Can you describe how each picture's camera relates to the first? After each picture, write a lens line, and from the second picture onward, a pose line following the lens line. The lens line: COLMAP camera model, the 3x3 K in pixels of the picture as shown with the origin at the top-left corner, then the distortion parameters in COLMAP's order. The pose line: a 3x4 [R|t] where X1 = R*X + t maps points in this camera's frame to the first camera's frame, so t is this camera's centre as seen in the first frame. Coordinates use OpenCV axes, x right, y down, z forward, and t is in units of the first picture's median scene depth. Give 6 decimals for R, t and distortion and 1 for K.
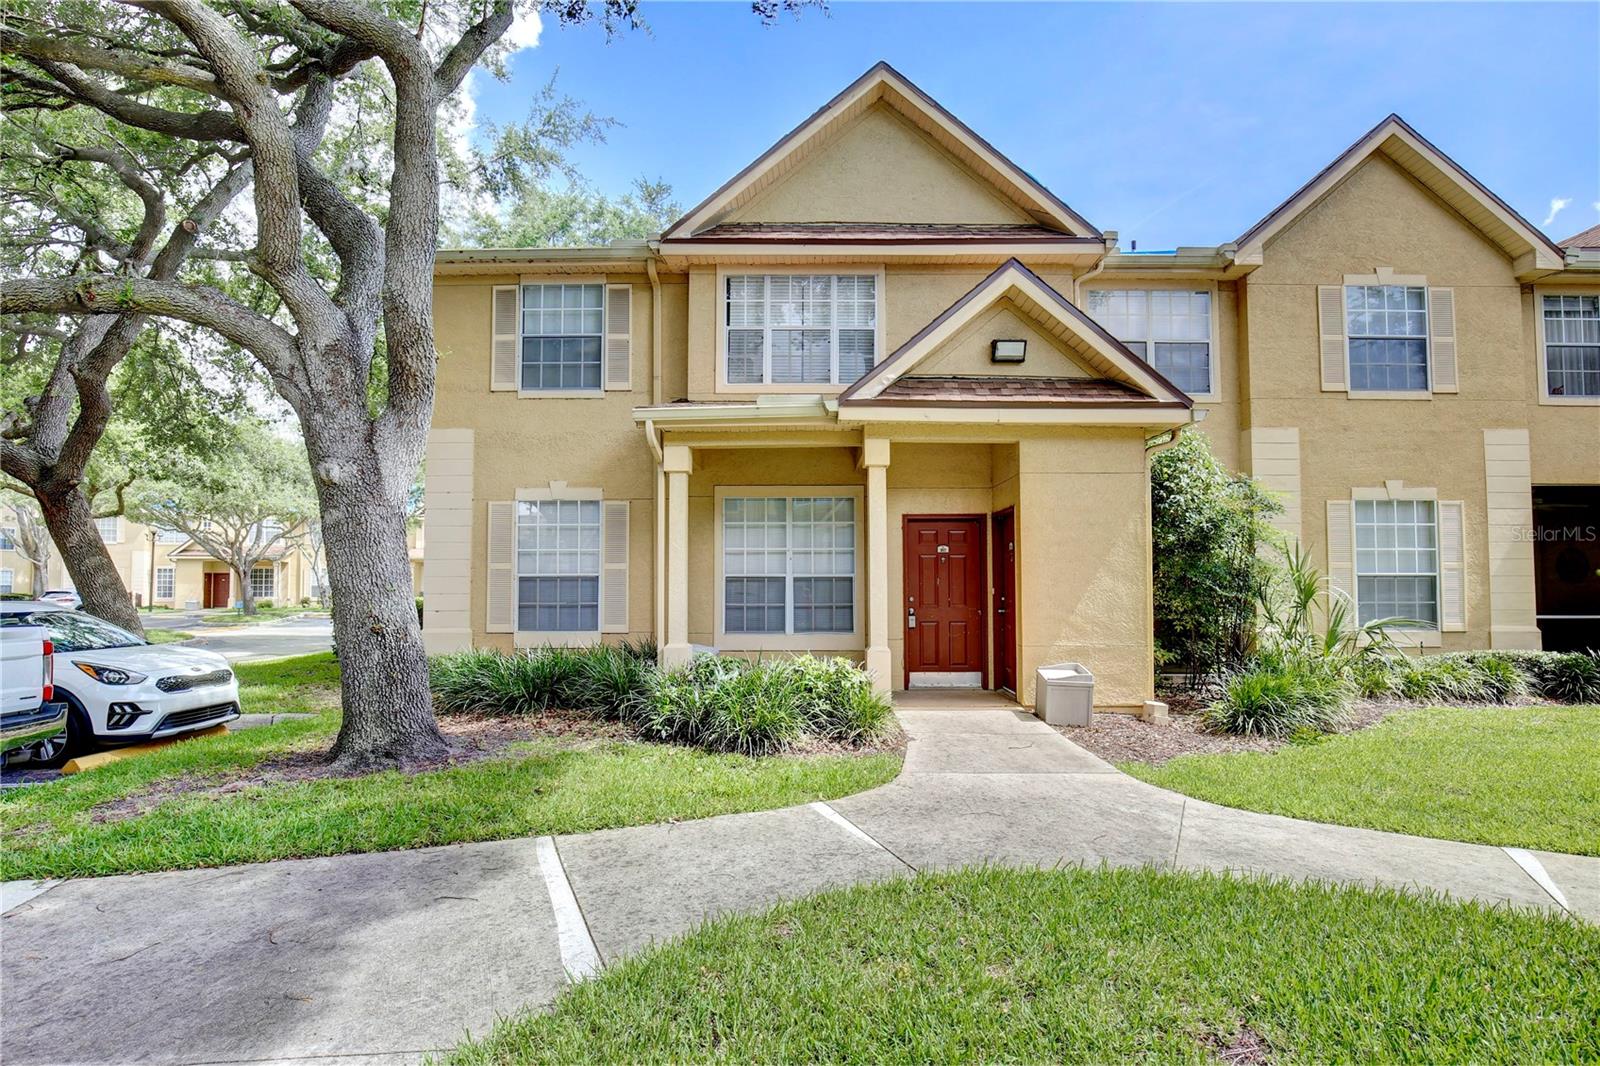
lens RADIAL K [[822.2, 0, 799.4], [0, 822.2, 534.5], [0, 0, 1]] dist [-0.024192, 0.001130]
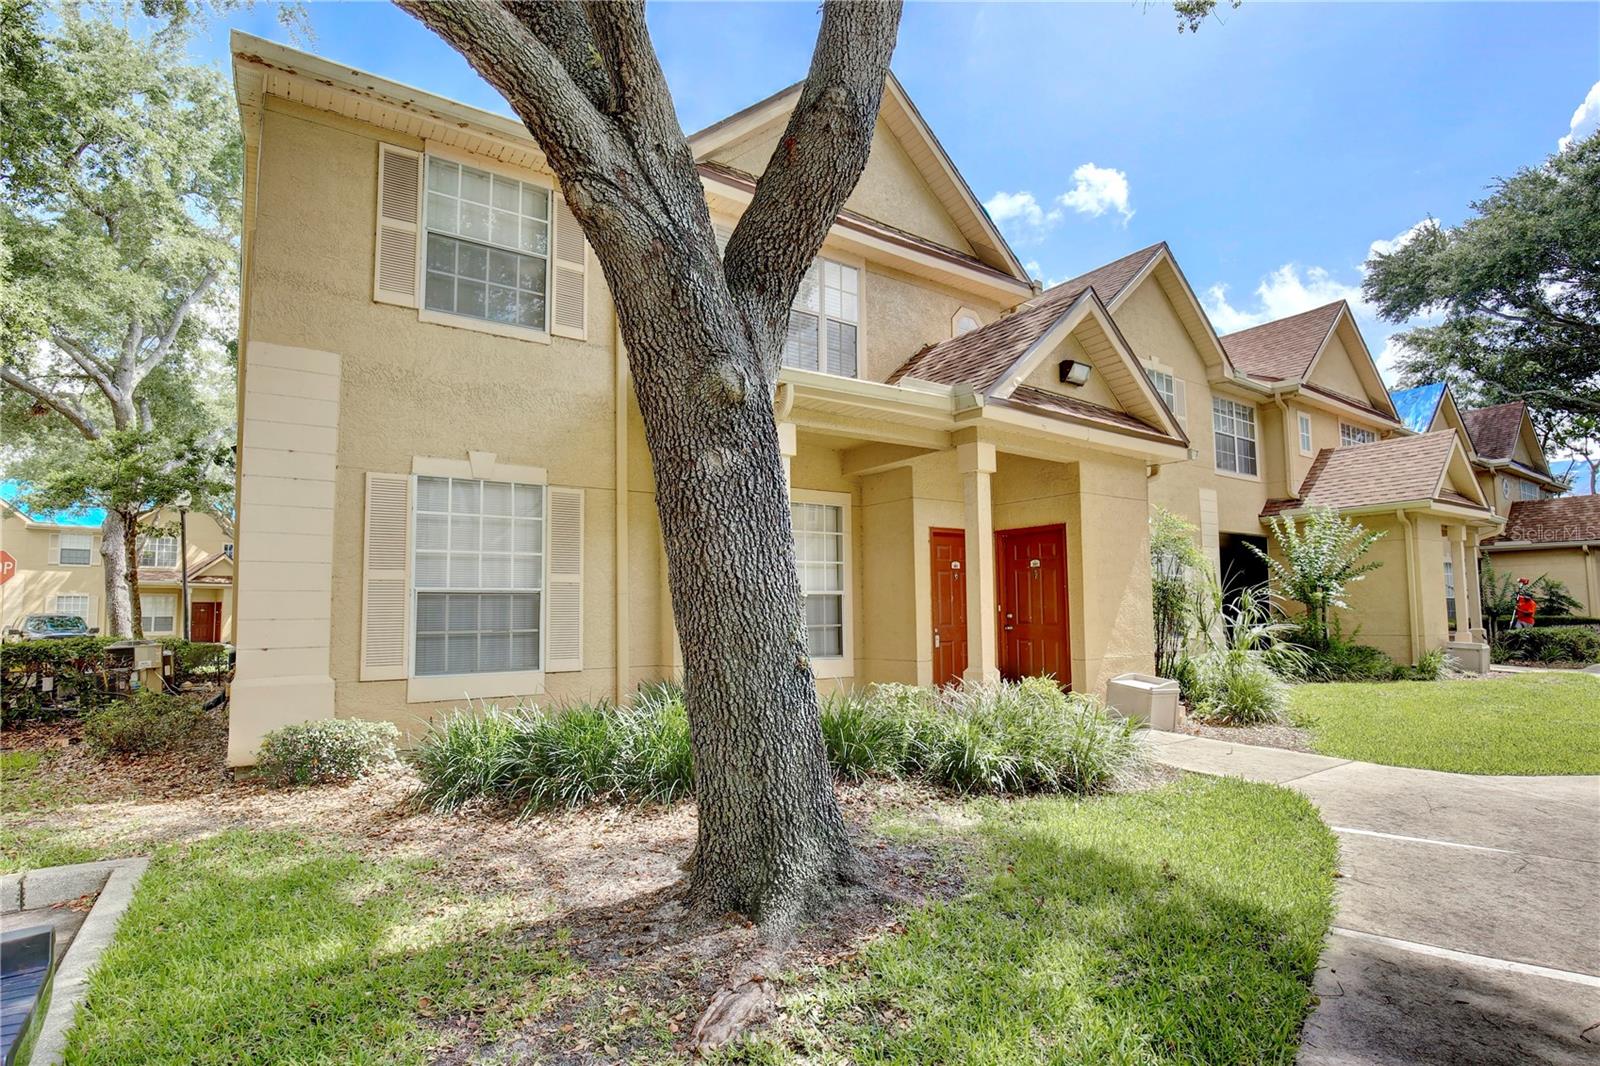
lens RADIAL K [[822.2, 0, 798.2], [0, 822.2, 538.3], [0, 0, 1]] dist [-0.024192, 0.001130]
pose [[0.802238, 0.046095, 0.595222, -0.488124], [-0.028247, 0.998829, -0.039279, 0.026065], [-0.596336, 0.014697, 0.802600, 0.297405]]
